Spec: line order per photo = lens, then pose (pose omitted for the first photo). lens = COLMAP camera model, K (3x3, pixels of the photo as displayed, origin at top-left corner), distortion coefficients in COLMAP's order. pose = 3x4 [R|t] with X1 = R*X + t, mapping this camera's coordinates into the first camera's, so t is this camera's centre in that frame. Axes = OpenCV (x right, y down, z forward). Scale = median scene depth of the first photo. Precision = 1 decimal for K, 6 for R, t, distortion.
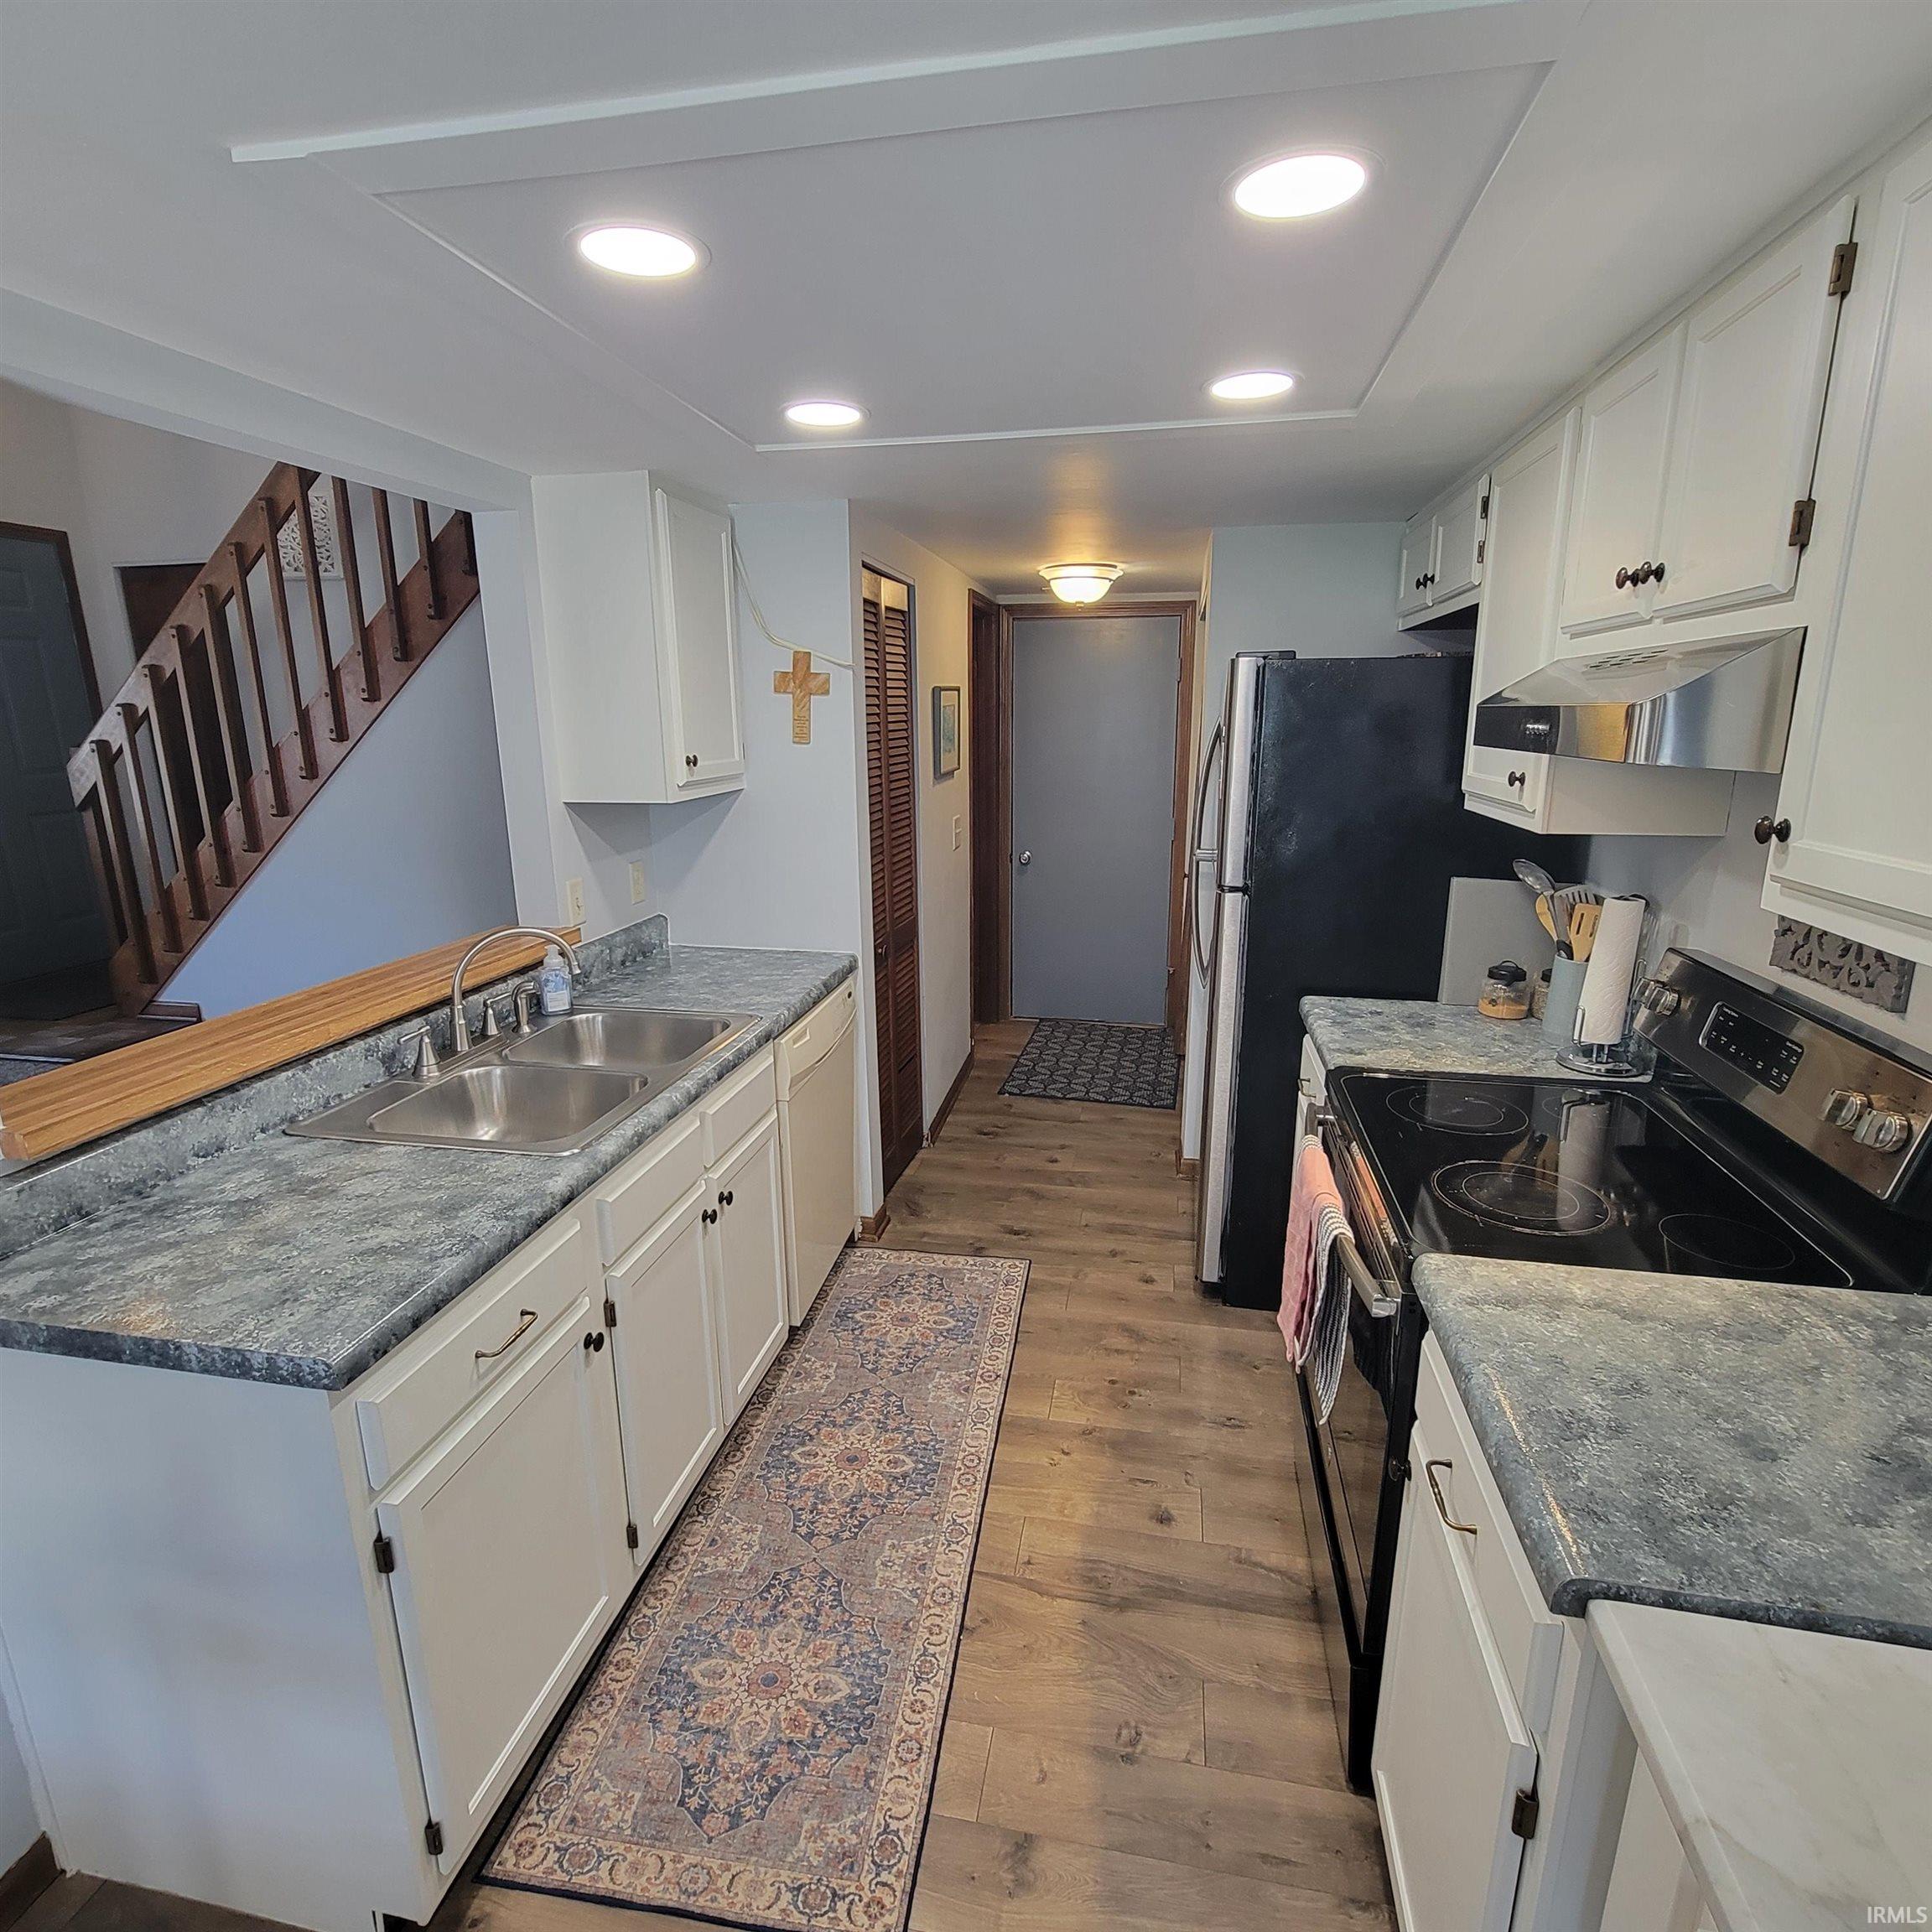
lens RADIAL K [[1052.3, 0, 955.0], [0, 1052.3, 970.9], [0, 0, 1]] dist [-0.011444, 0.004165]
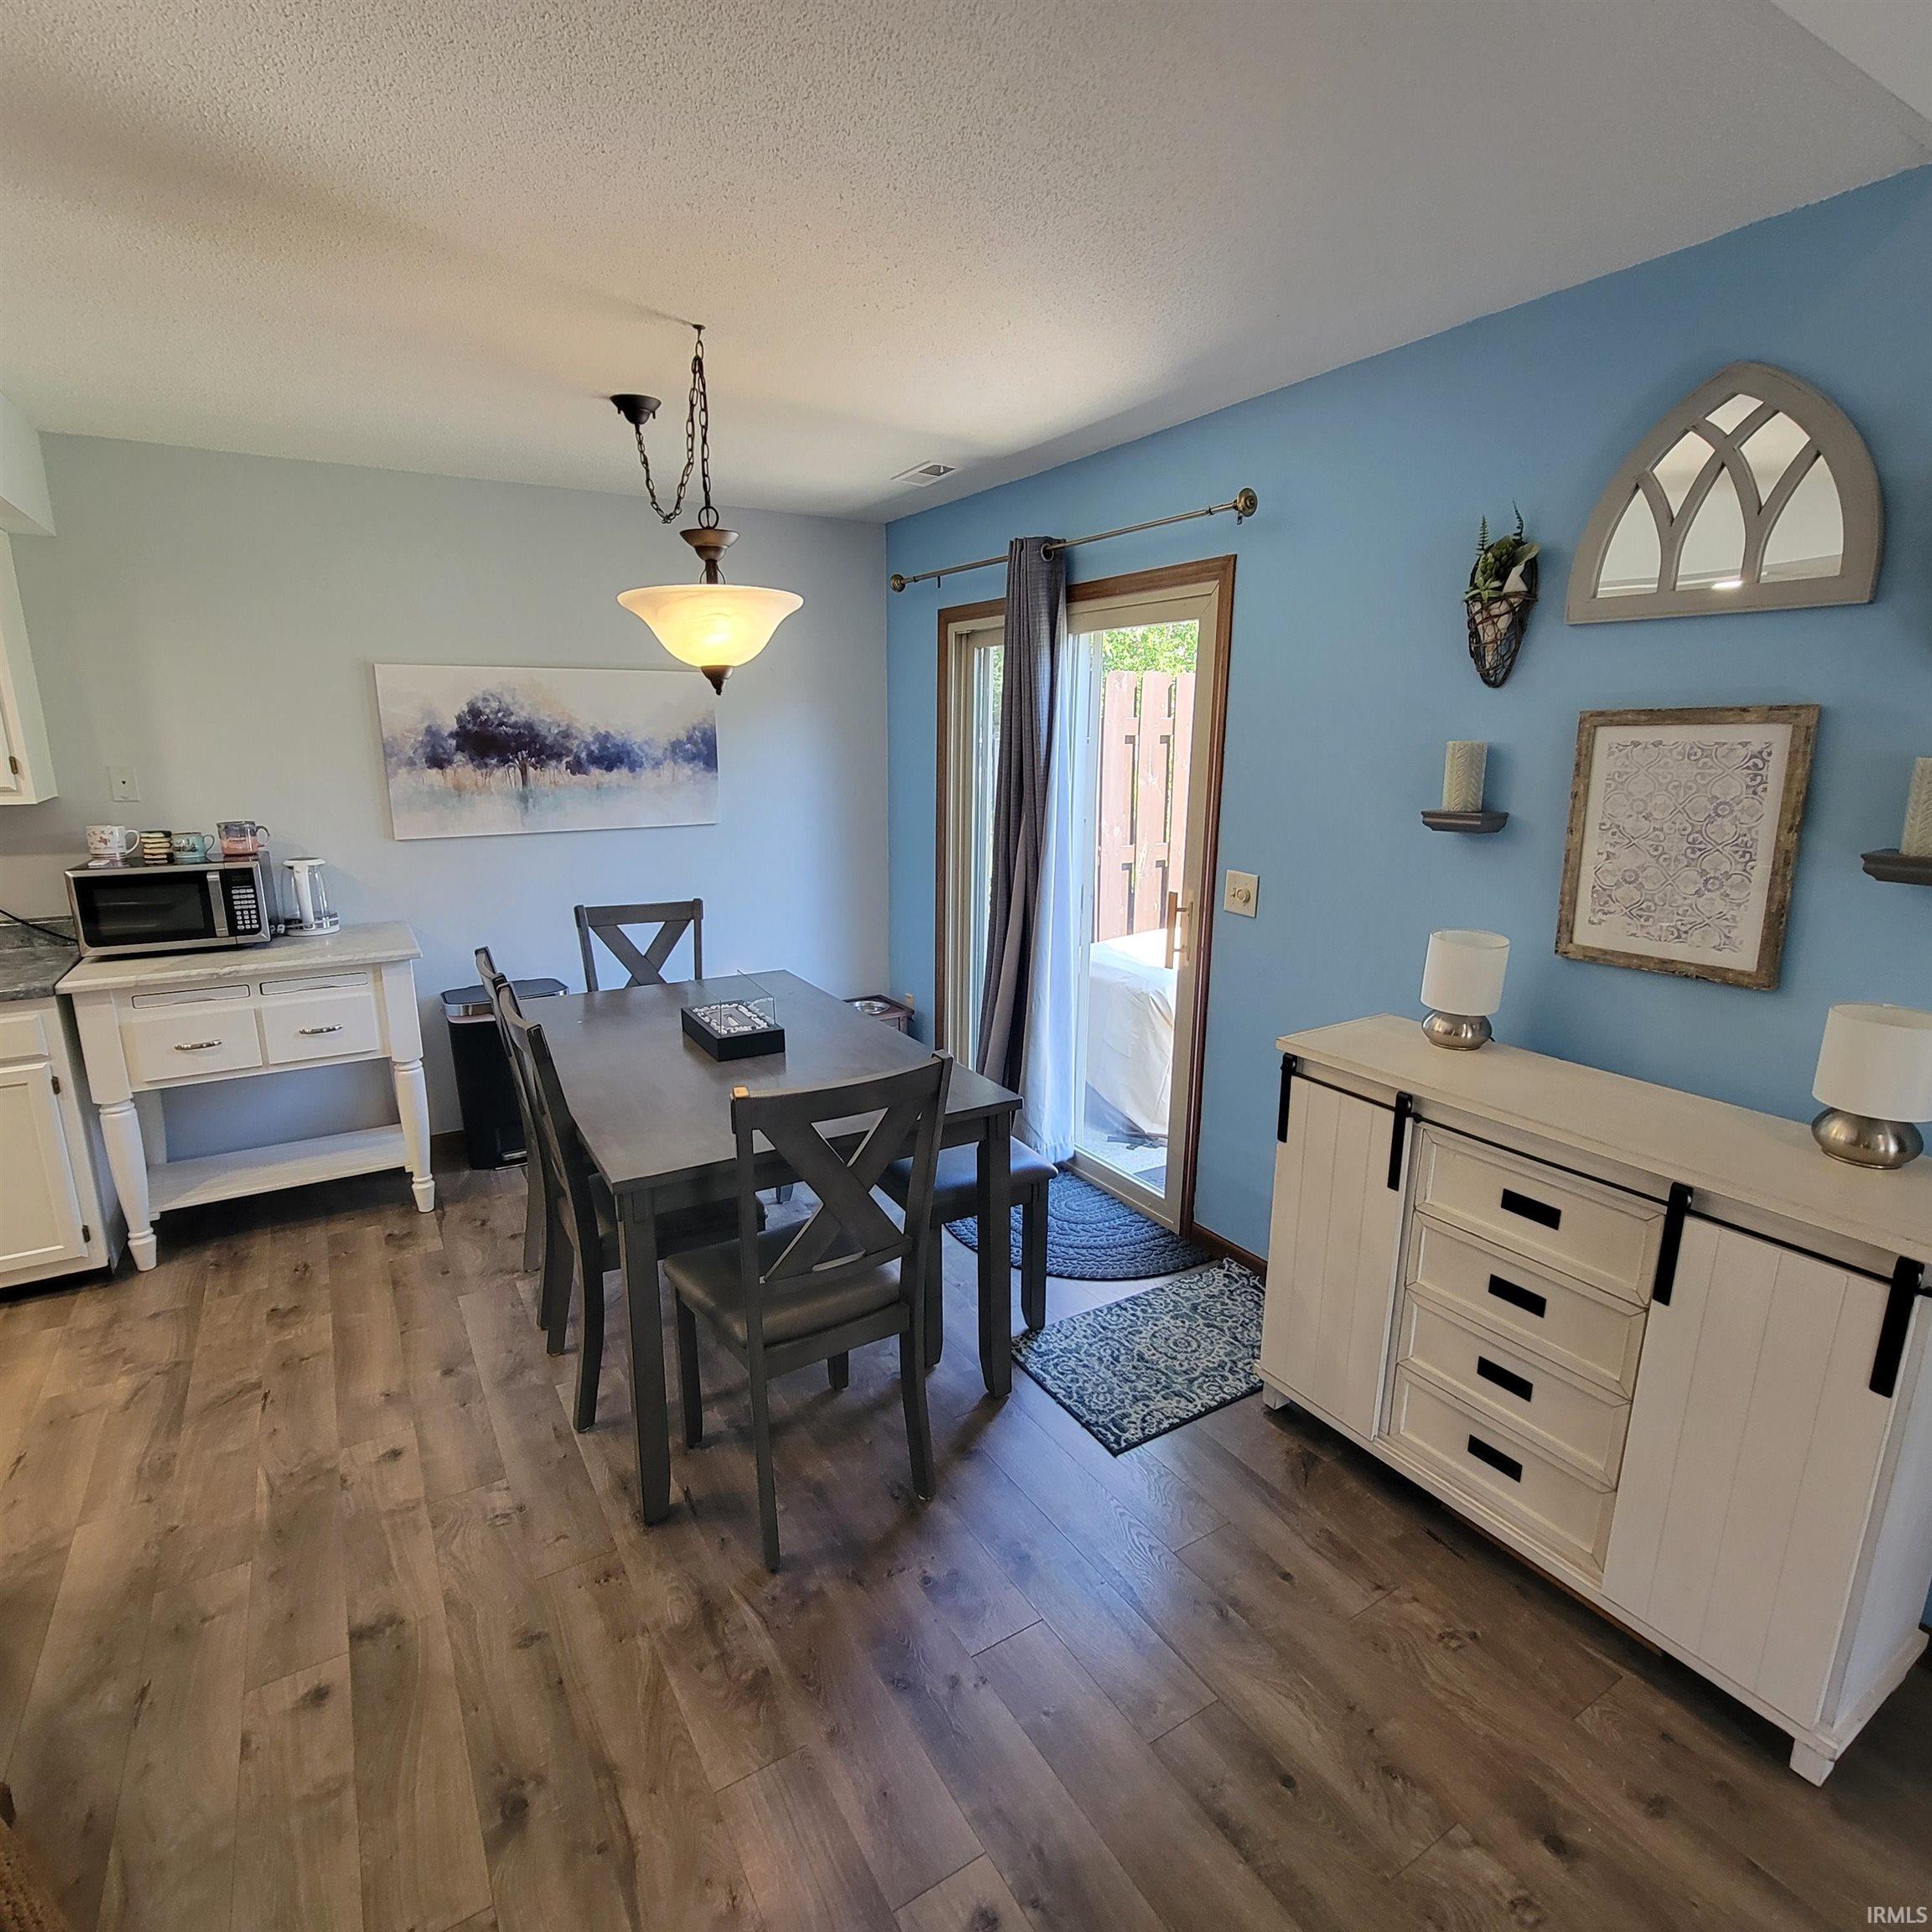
lens RADIAL K [[1052.3, 0, 953.2], [0, 1052.3, 973.8], [0, 0, 1]] dist [-0.011444, 0.004165]
pose [[-0.677912, -0.162452, 0.716969, -1.619679], [0.180829, 0.908464, 0.376820, -0.077749], [-0.712556, 0.385100, -0.586483, 0.387372]]
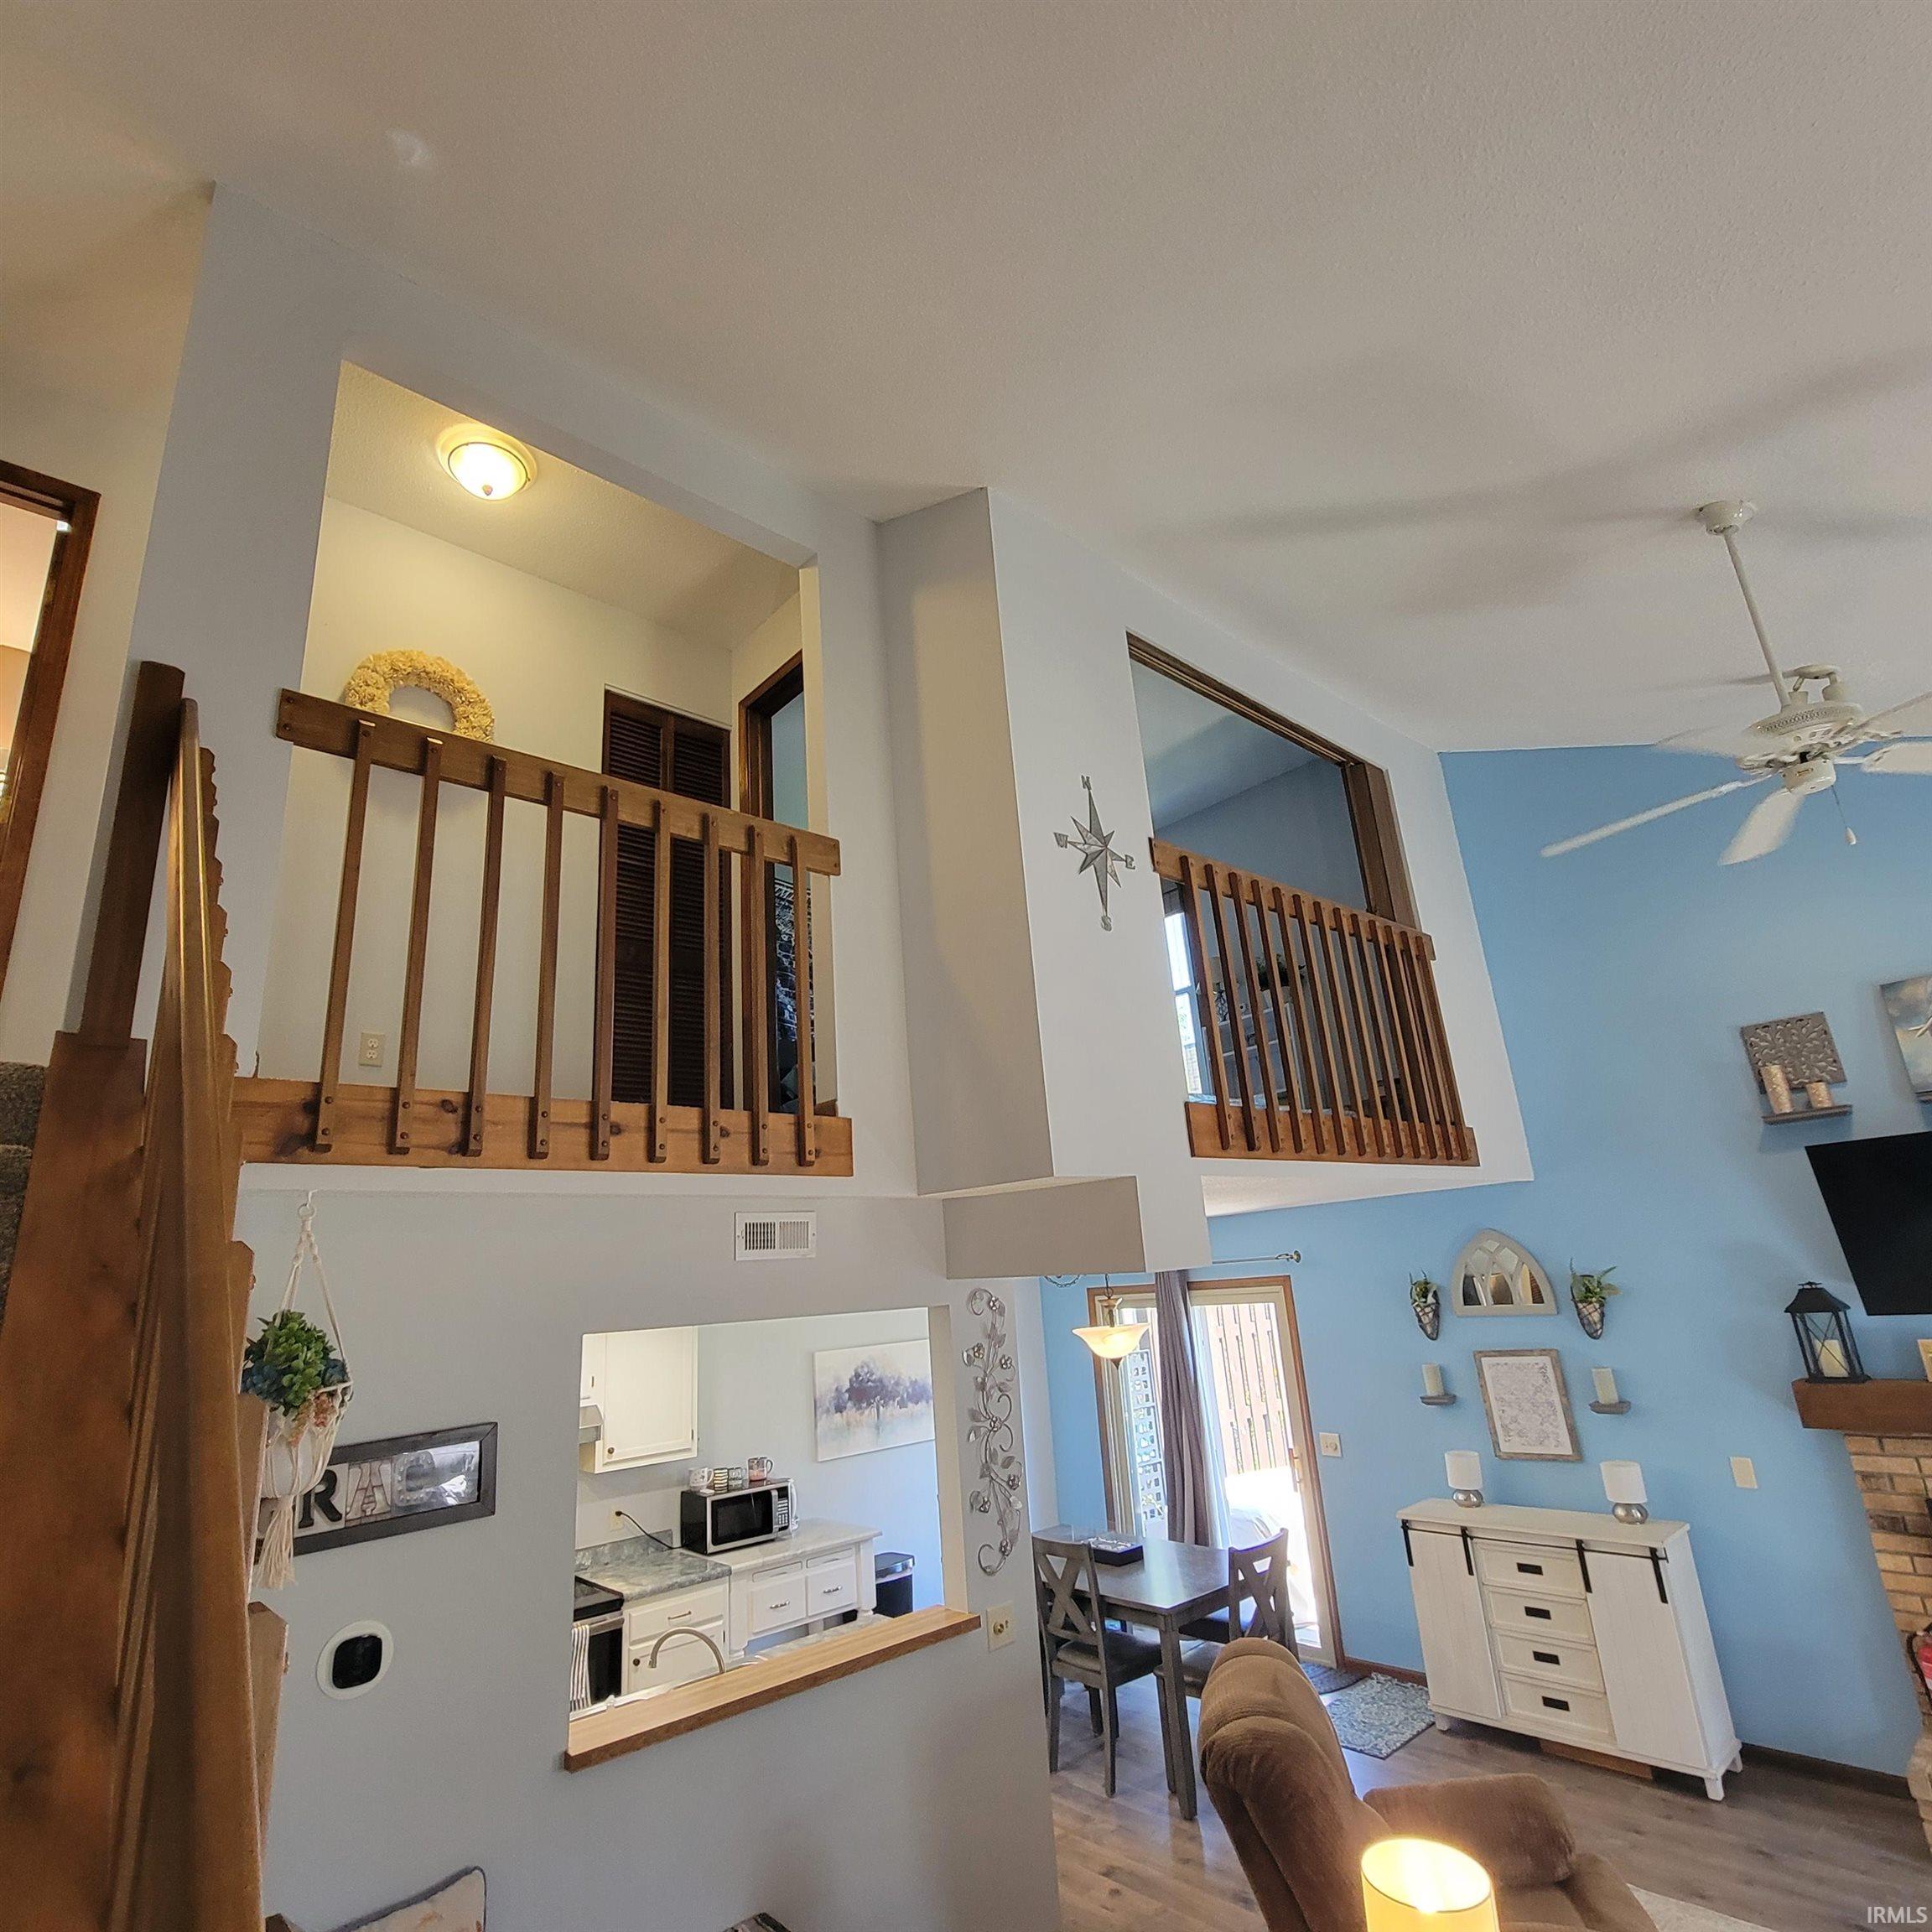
lens RADIAL K [[1052.3, 0, 957.3], [0, 1052.3, 974.3], [0, 0, 1]] dist [-0.011444, 0.004165]
pose [[-0.793199, 0.230051, 0.563837, -1.937599], [0.216768, 0.971916, -0.091604, -0.787492], [-0.569075, 0.049562, -0.820790, 2.129198]]
